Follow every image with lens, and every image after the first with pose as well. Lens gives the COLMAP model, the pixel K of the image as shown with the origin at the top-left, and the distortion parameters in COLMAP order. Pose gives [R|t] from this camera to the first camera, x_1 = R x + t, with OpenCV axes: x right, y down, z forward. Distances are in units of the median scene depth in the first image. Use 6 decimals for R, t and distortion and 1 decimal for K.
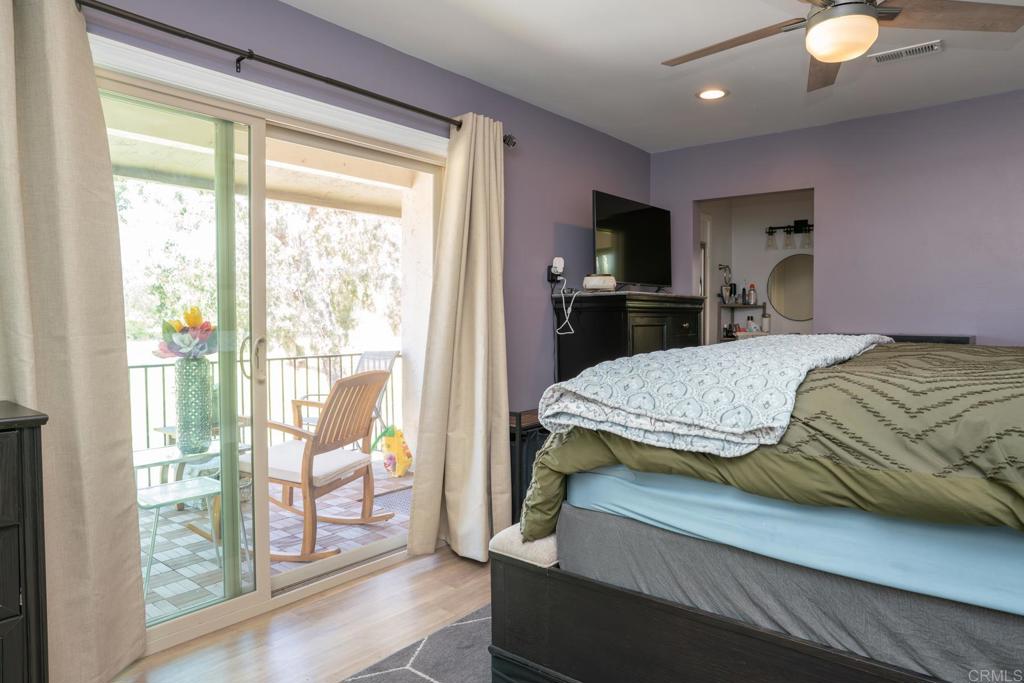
lens RADIAL K [[604.0, 0, 512.0], [0, 604.0, 341.5], [0, 0, 1]] dist [-0.065851, -0.000161]
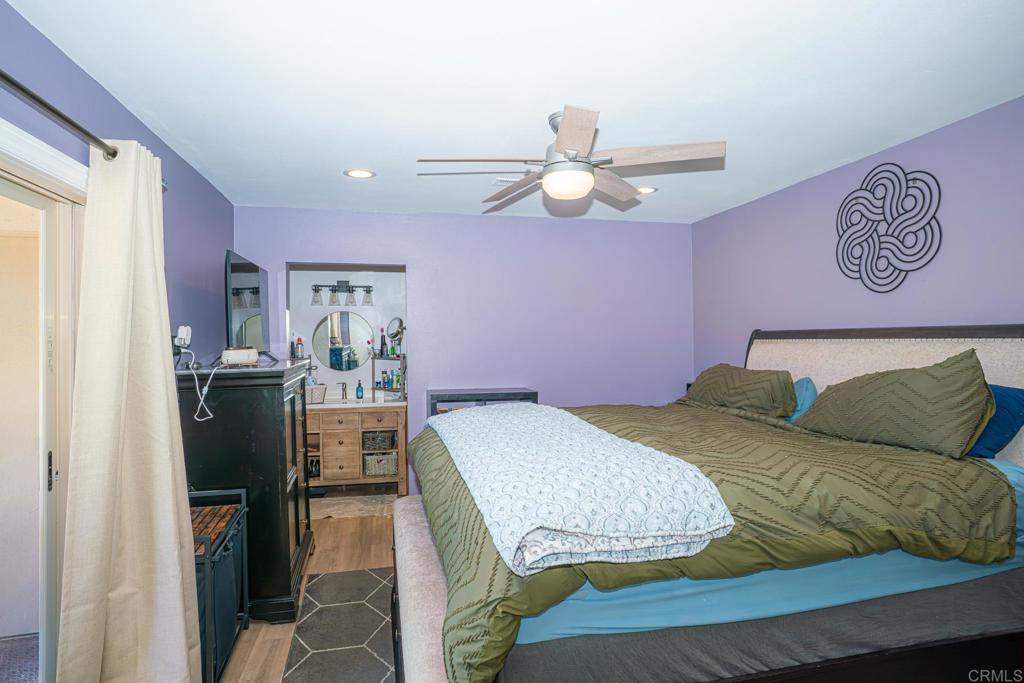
lens RADIAL K [[557.6, 0, 512.0], [0, 557.6, 341.5], [0, 0, 1]] dist [-0.030971, 0.000158]
pose [[0.609804, -0.008661, 0.792505, -0.656930], [0.049764, 0.998386, -0.027381, -0.200803], [-0.790989, 0.056135, 0.609250, 0.502432]]
